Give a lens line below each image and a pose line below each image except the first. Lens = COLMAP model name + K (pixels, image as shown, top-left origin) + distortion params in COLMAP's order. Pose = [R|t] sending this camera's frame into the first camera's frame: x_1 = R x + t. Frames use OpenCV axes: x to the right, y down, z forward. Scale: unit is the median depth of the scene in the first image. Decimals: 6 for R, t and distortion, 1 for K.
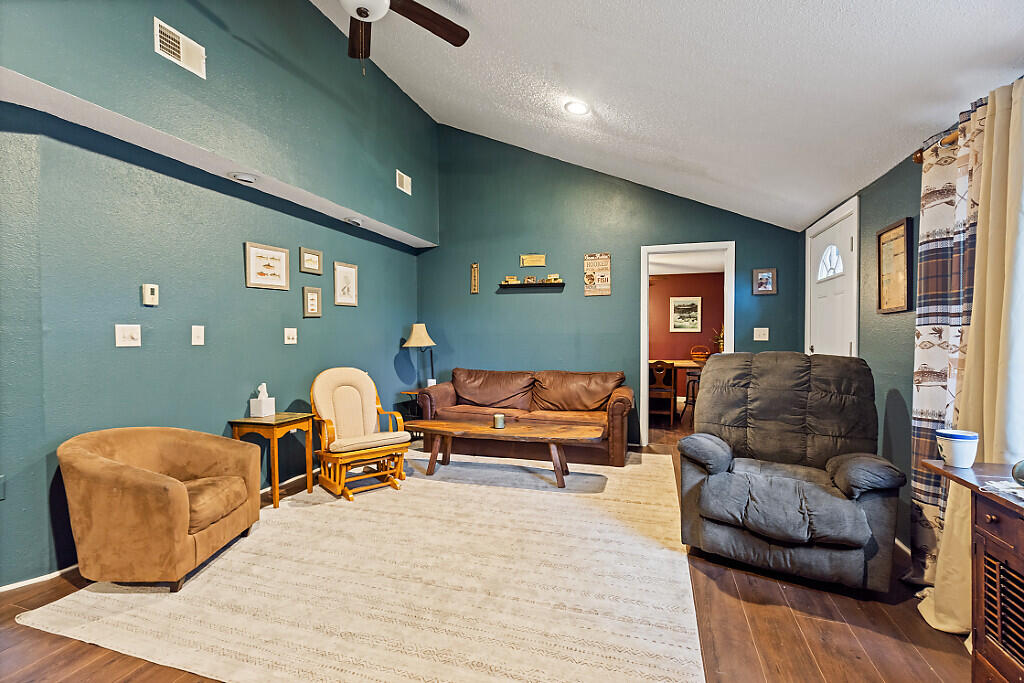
lens RADIAL K [[468.8, 0, 502.8], [0, 468.8, 343.3], [0, 0, 1]] dist [-0.000635, -0.000658]
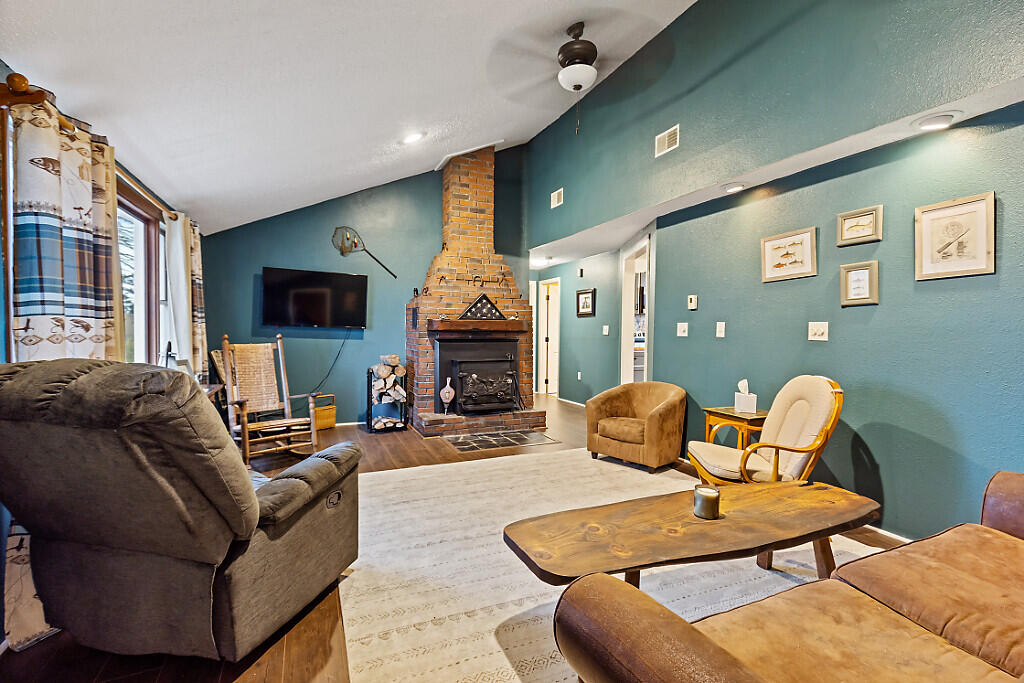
lens RADIAL K [[468.8, 0, 513.3], [0, 468.8, 335.6], [0, 0, 1]] dist [-0.000635, -0.000658]
pose [[-0.742577, 0.005699, -0.669736, 0.522599], [-0.016414, 0.999509, 0.026704, -0.022399], [0.669559, 0.030823, -0.742119, 1.344994]]
